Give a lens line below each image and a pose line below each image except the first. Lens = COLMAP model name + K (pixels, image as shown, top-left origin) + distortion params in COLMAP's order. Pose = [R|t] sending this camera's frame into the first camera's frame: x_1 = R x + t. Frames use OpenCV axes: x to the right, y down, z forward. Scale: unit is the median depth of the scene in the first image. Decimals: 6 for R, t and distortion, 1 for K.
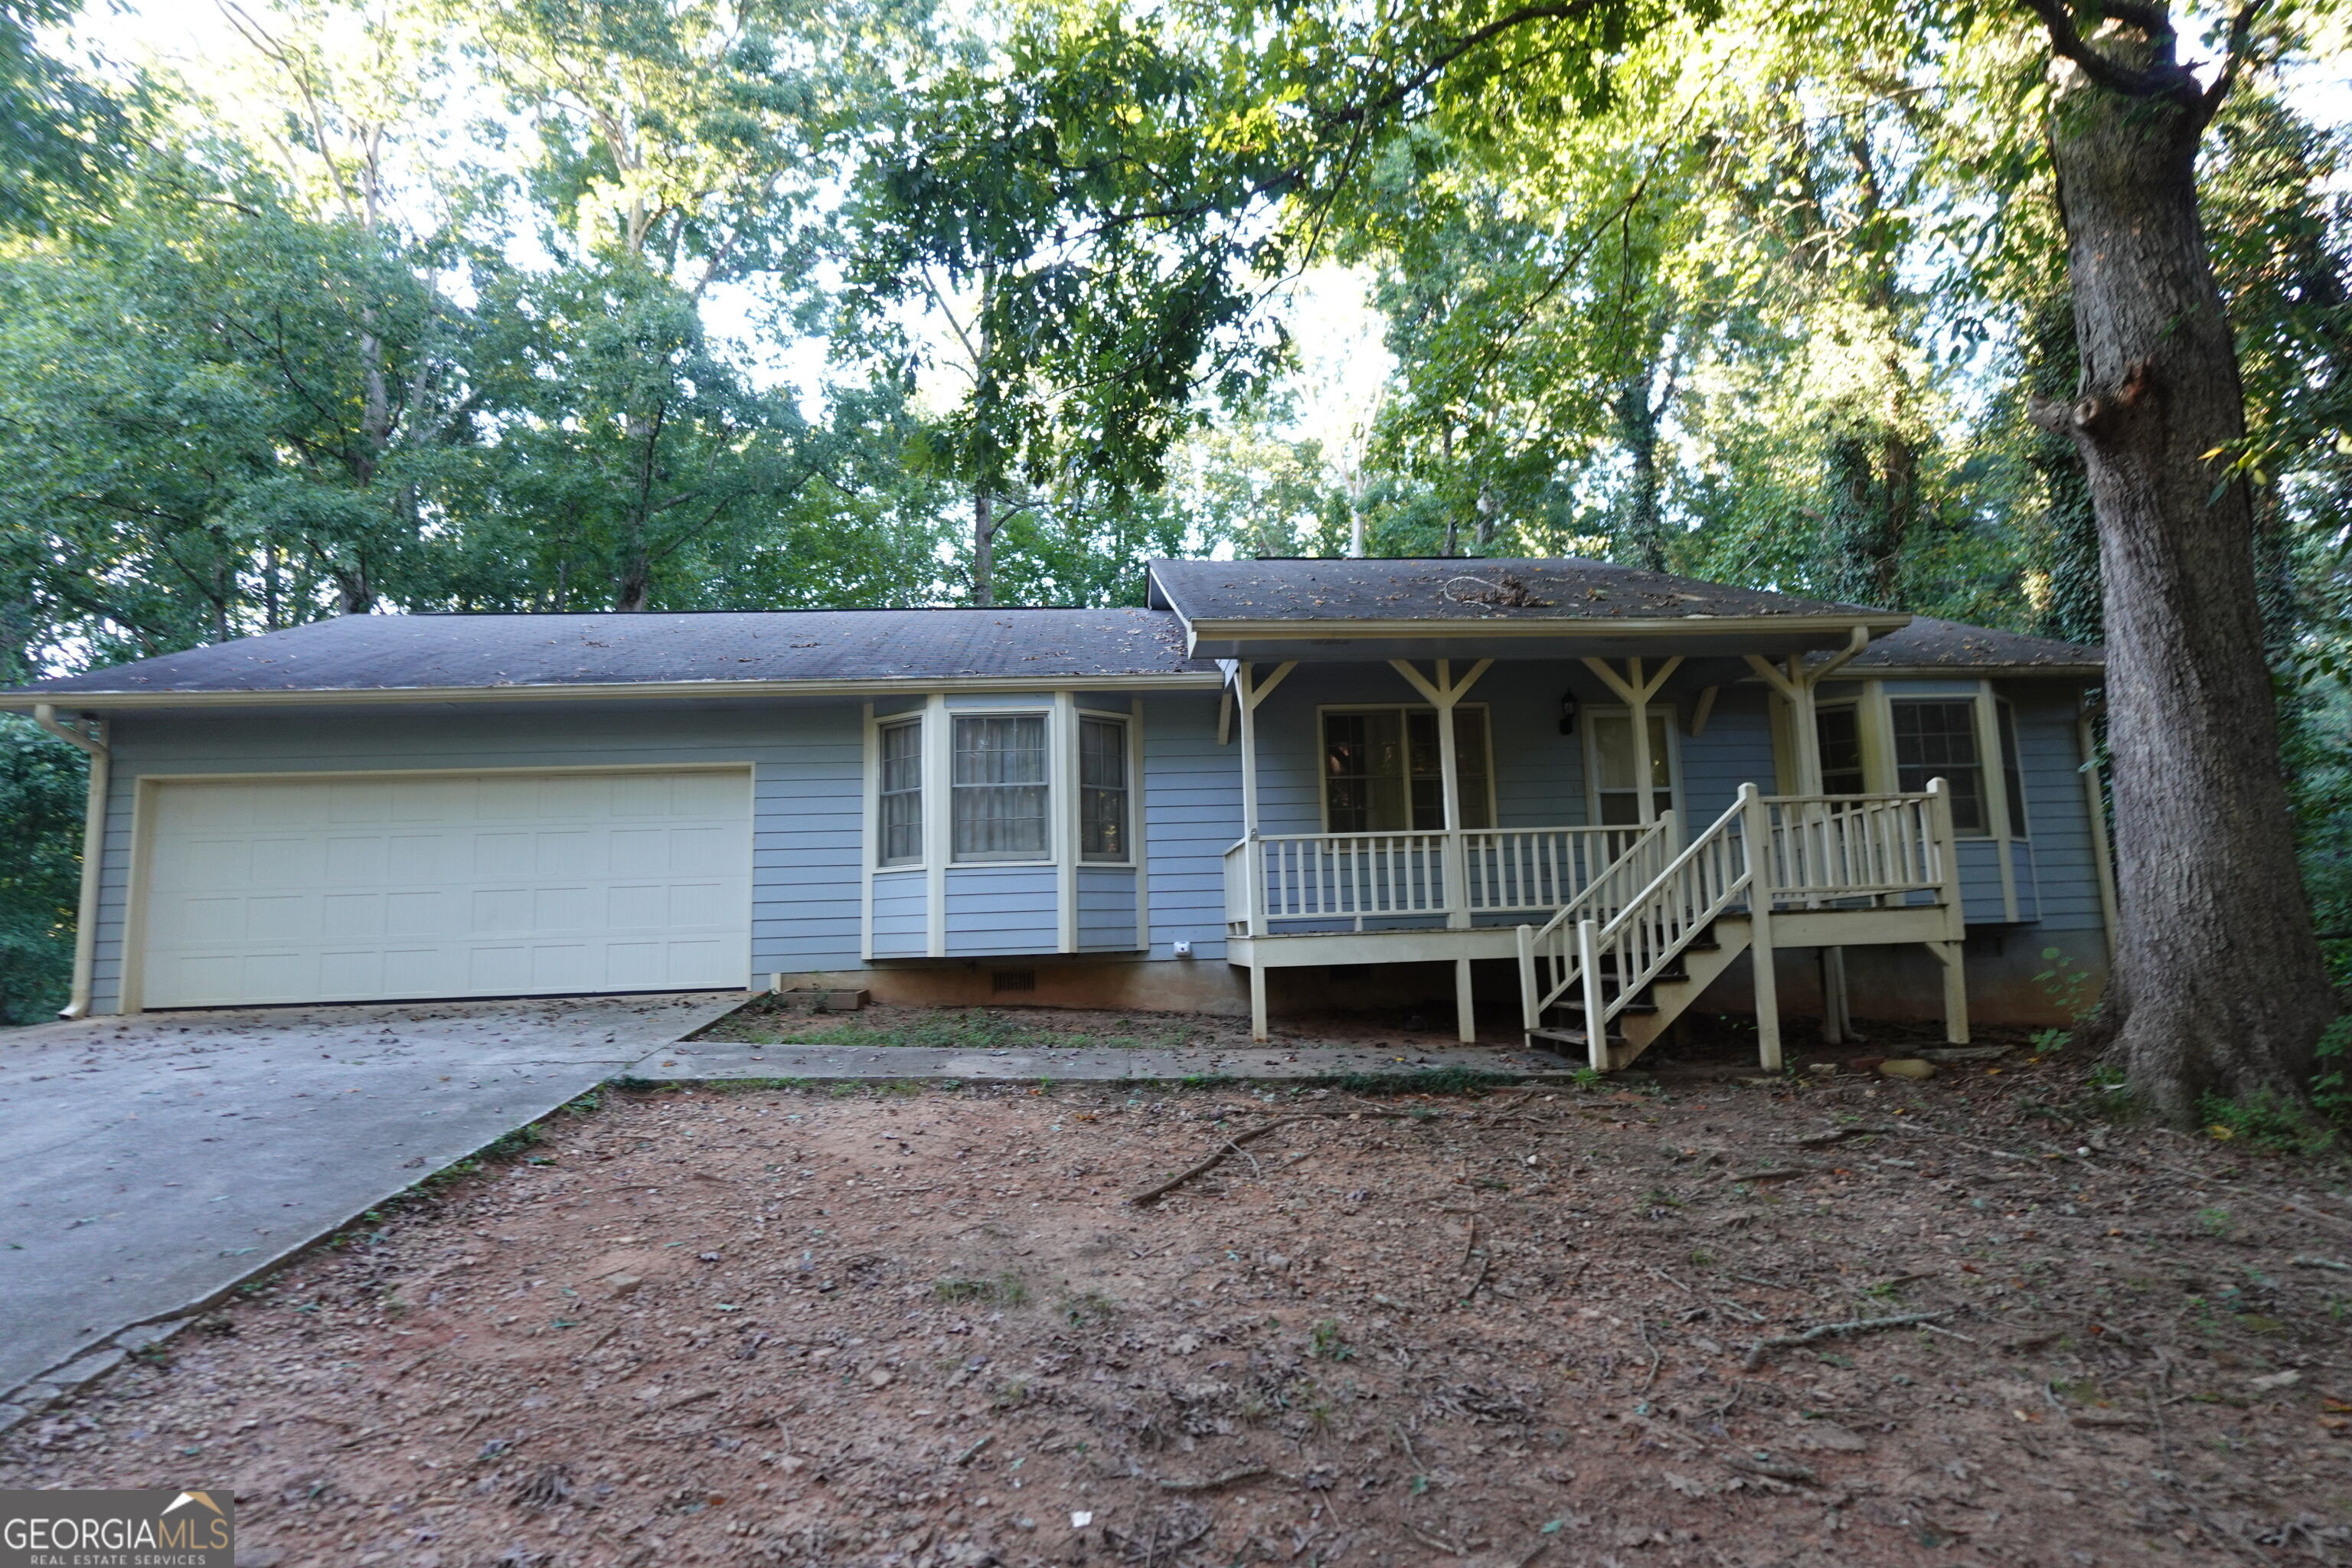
lens RADIAL K [[1180.6, 0, 1182.0], [0, 1180.6, 787.1], [0, 0, 1]] dist [-0.005547, -0.000141]
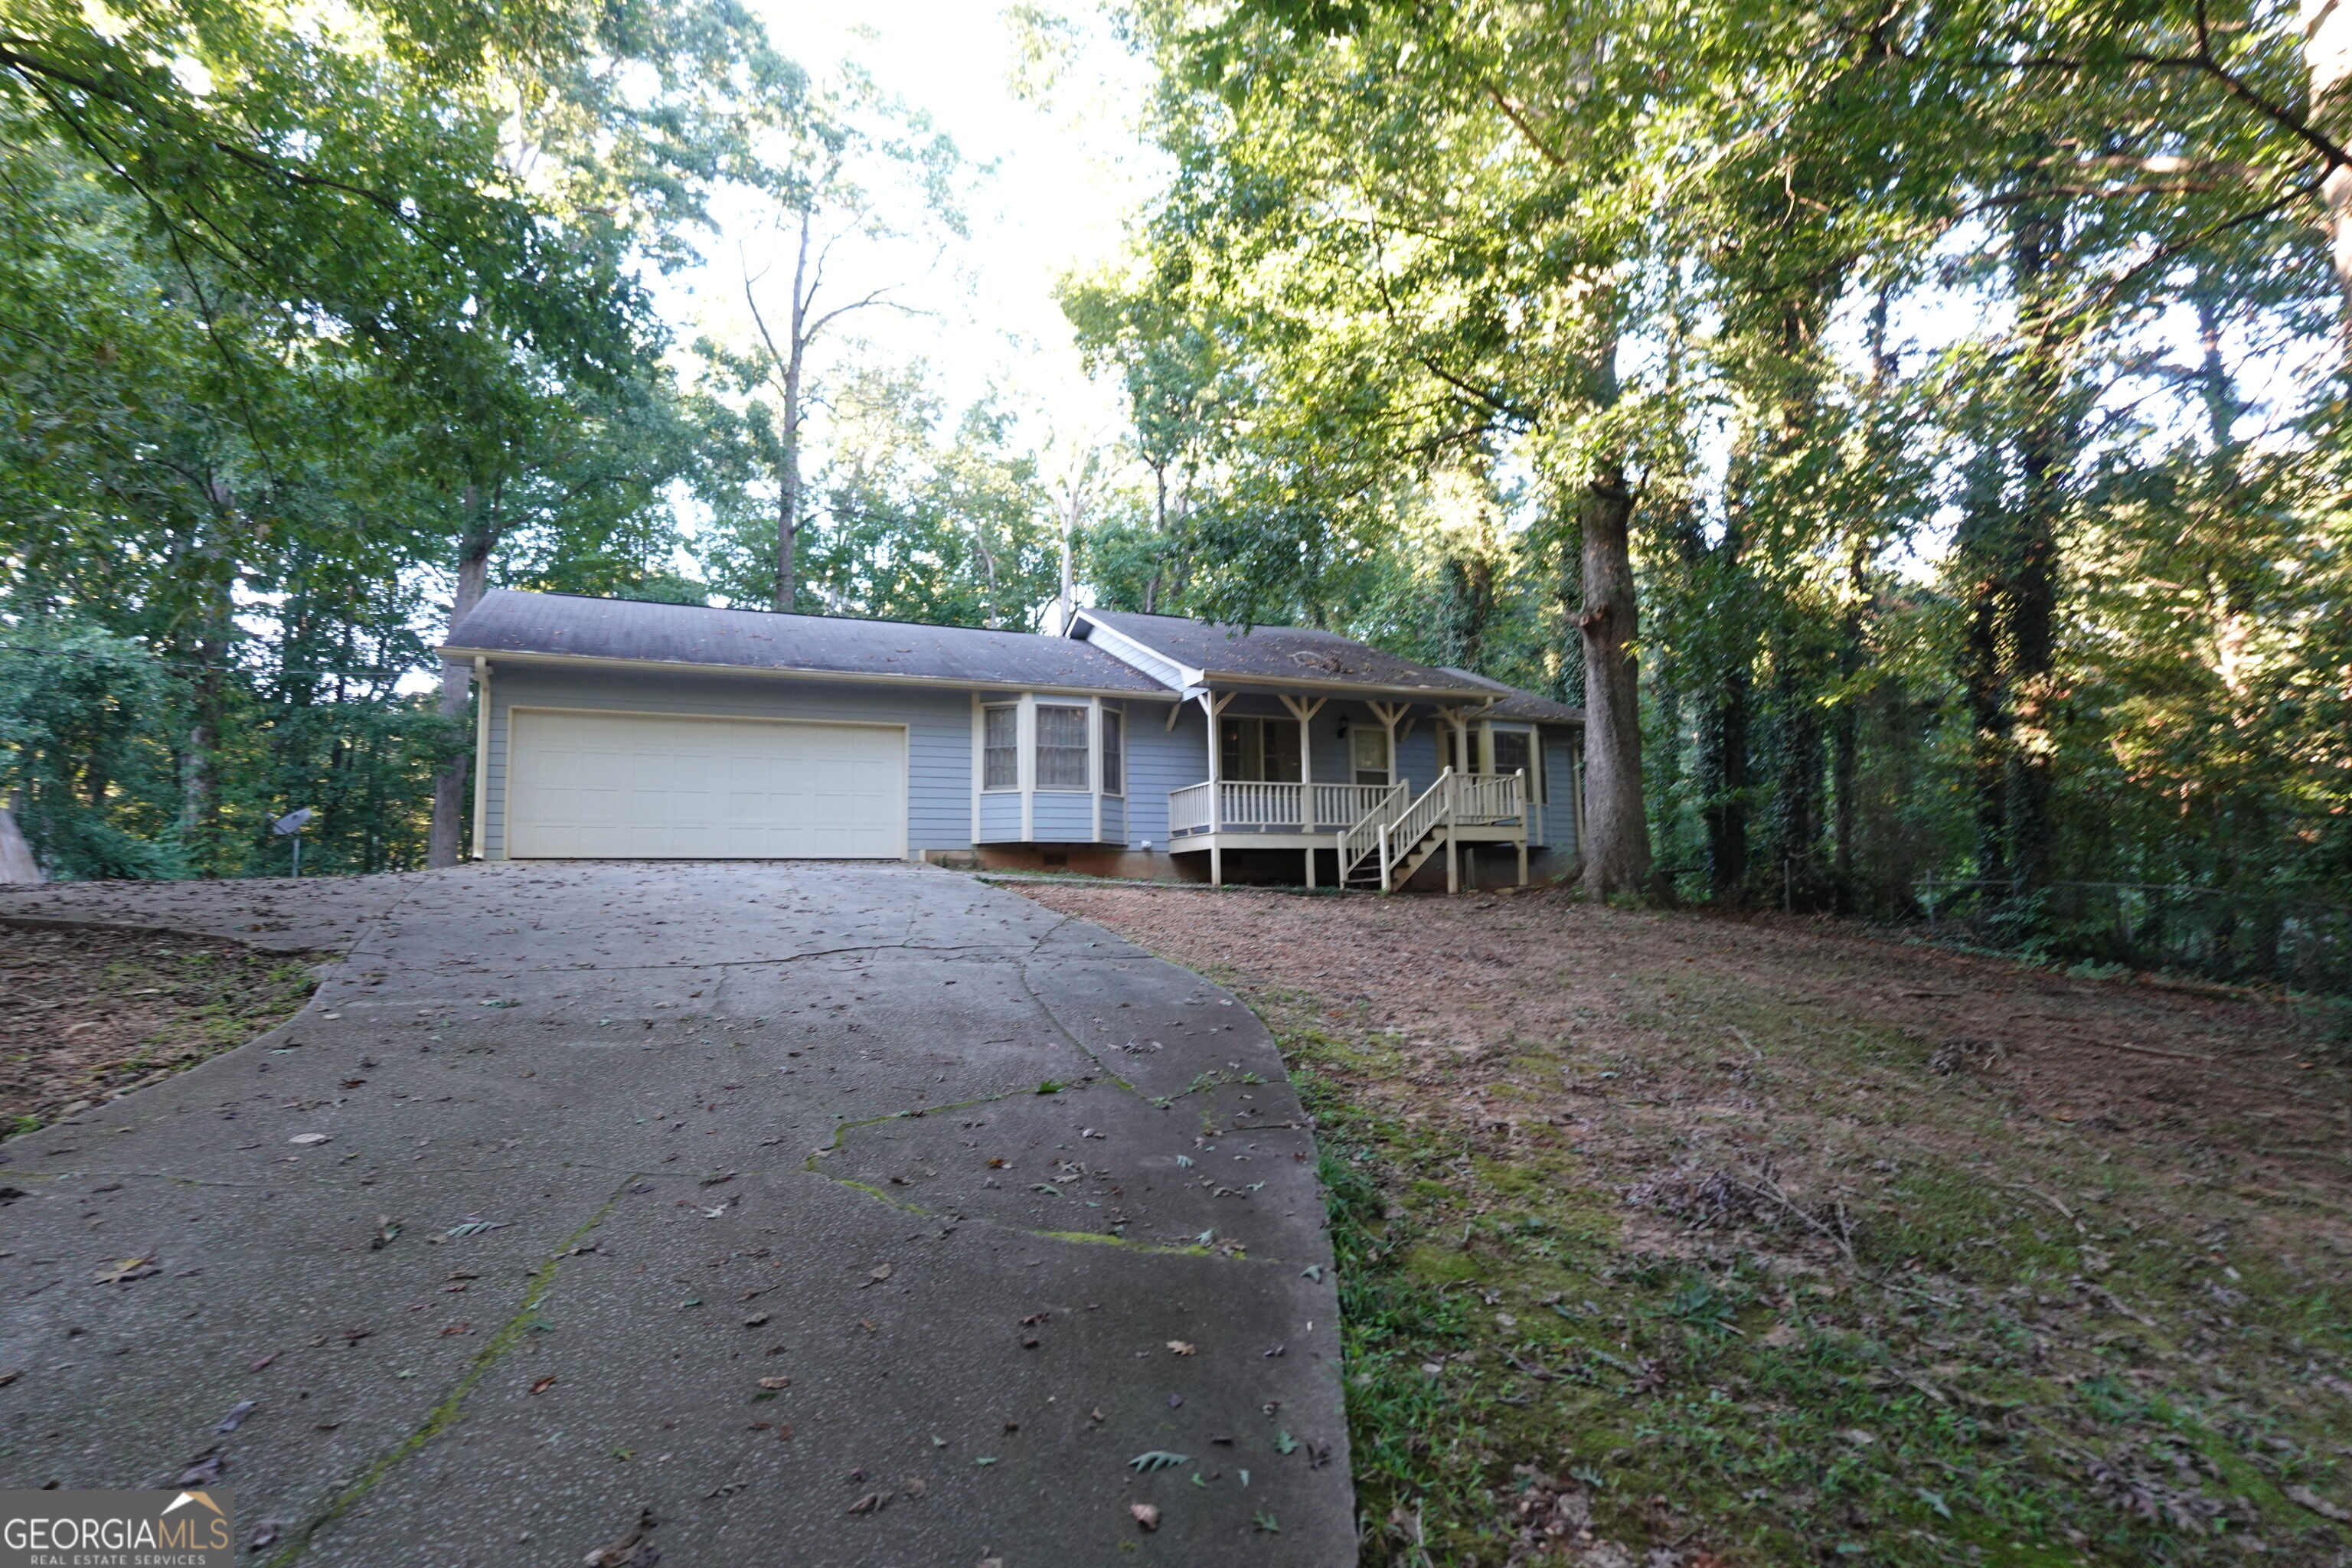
lens RADIAL K [[1180.6, 0, 1182.0], [0, 1180.6, 787.1], [0, 0, 1]] dist [-0.005547, -0.000141]
pose [[0.941480, 0.049683, 0.333387, -0.580934], [-0.054069, 0.998530, 0.003882, 0.042889], [-0.332704, -0.021680, 0.942782, -0.737549]]
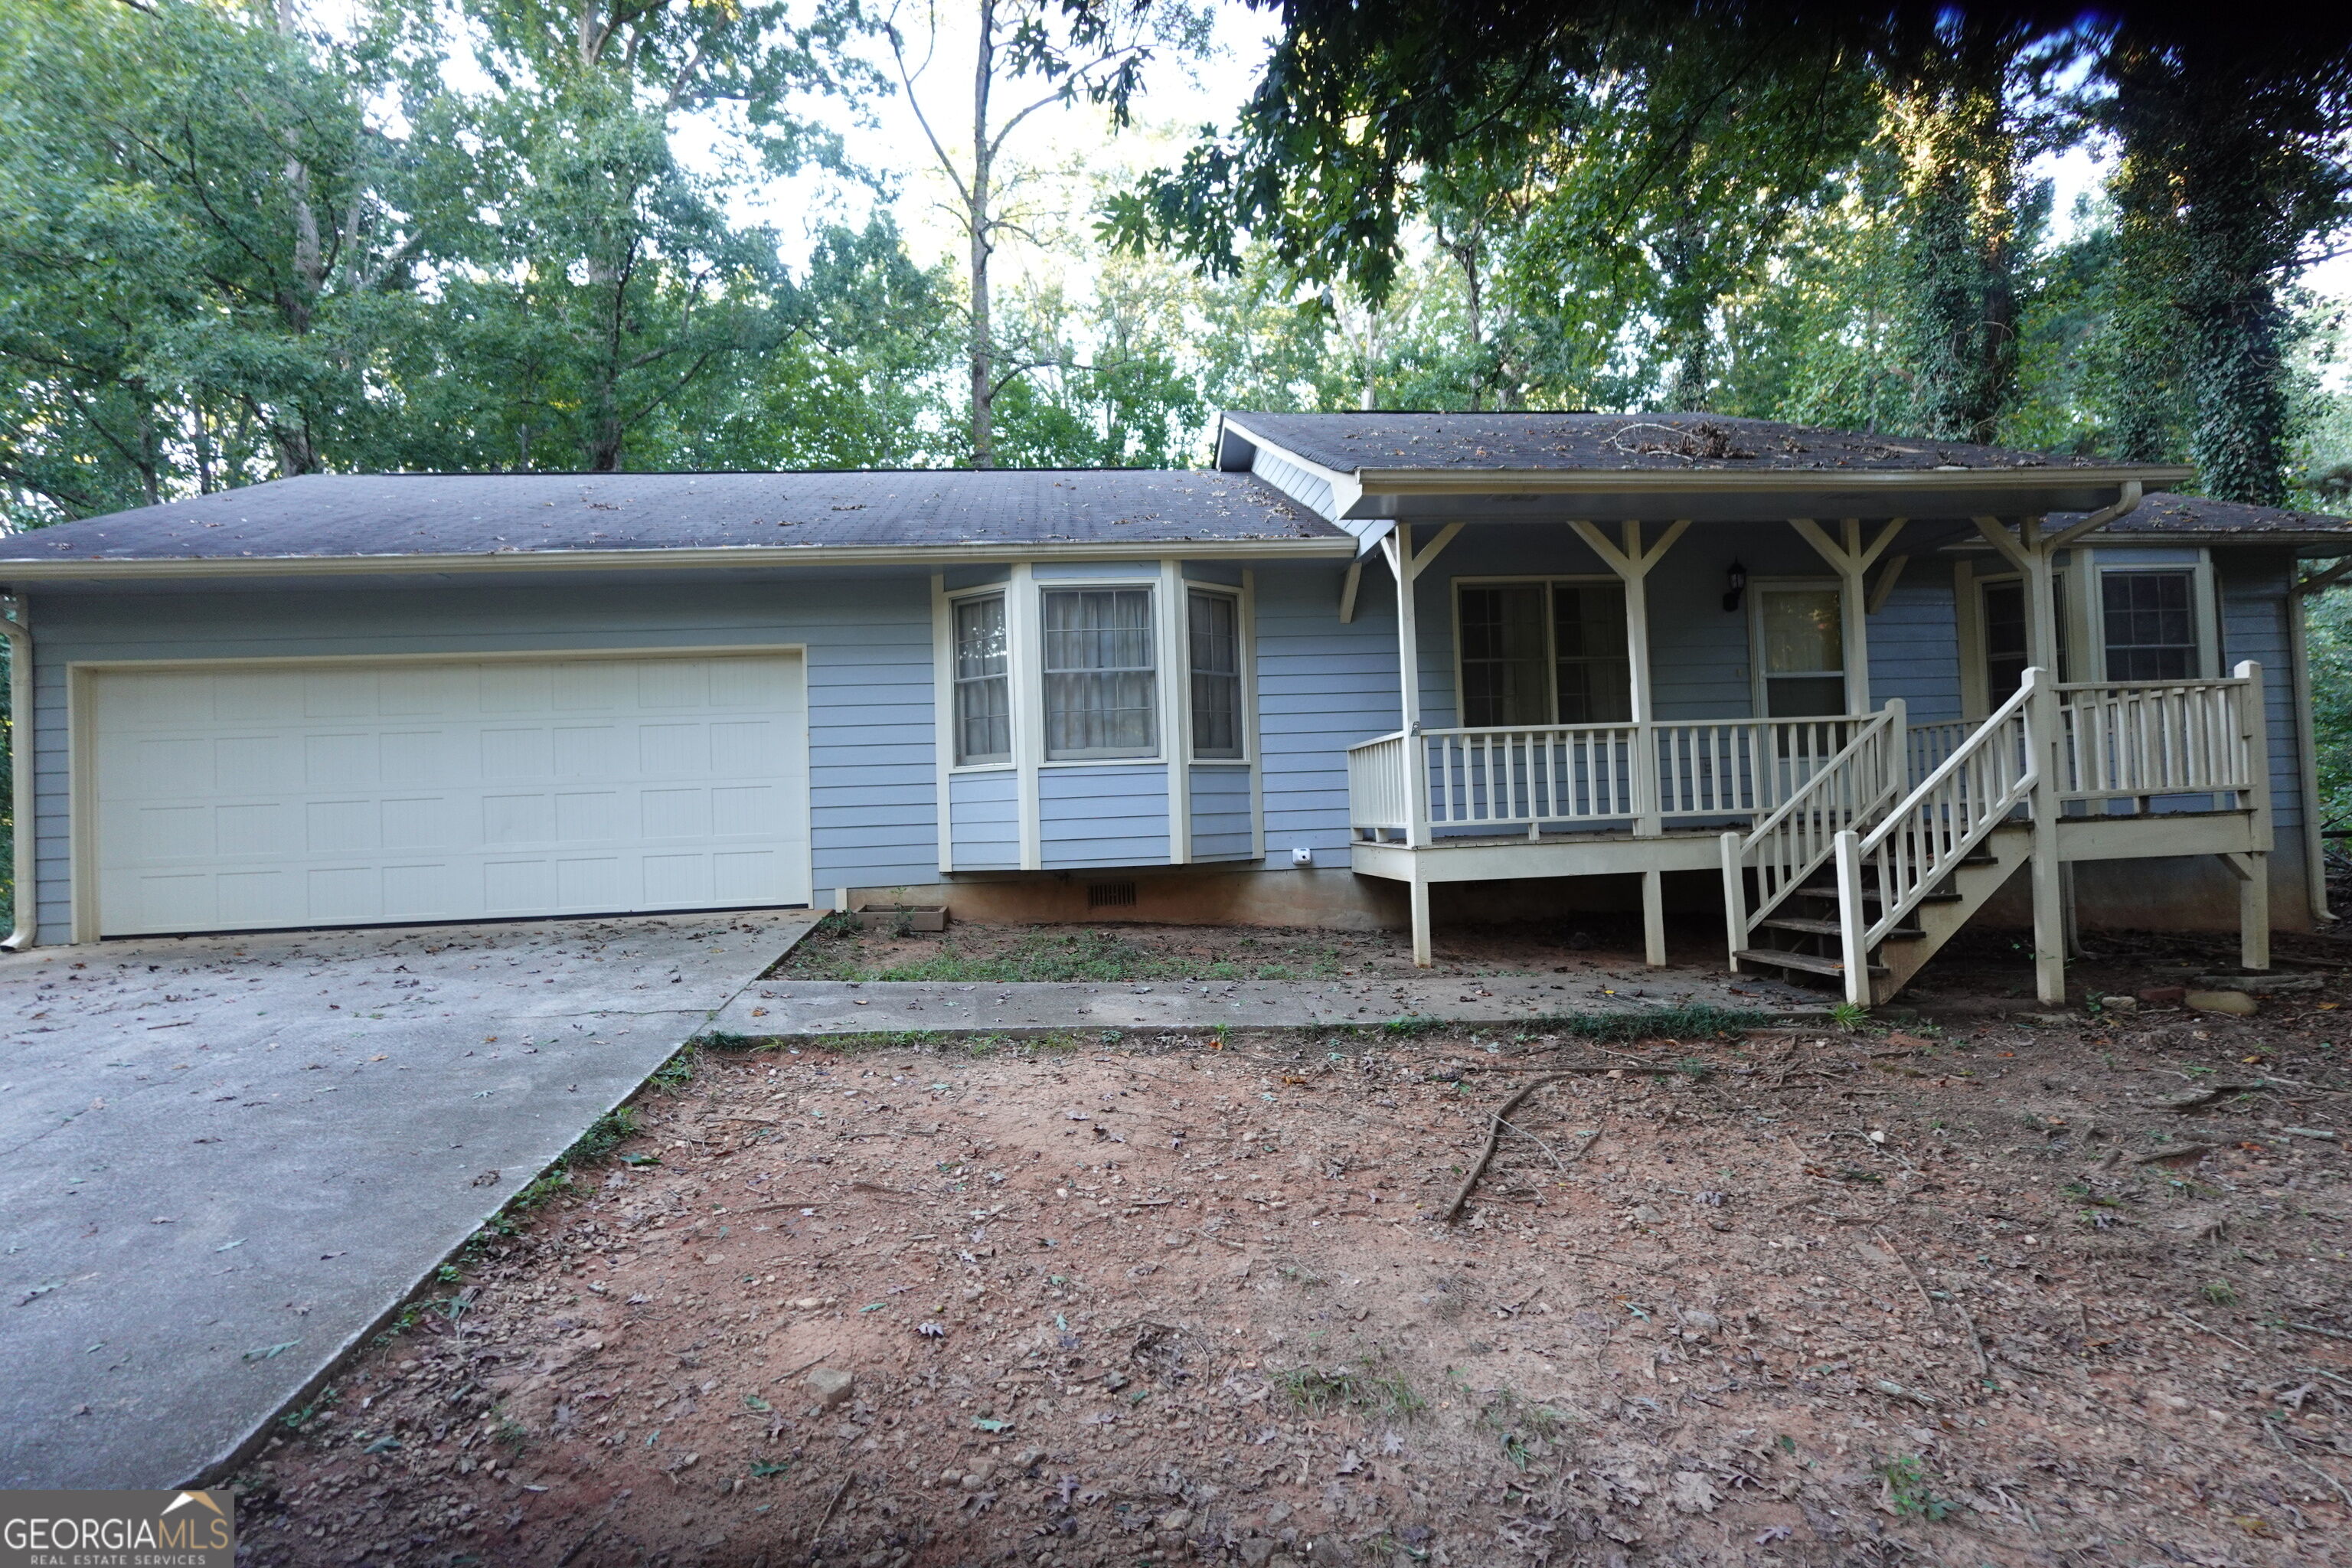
lens RADIAL K [[1180.6, 0, 1182.0], [0, 1180.6, 787.1], [0, 0, 1]] dist [-0.005547, -0.000141]
pose [[0.999651, -0.004997, 0.025925, -0.118623], [0.002419, 0.995131, 0.098536, -0.001838], [-0.026291, -0.098439, 0.994796, 0.138638]]
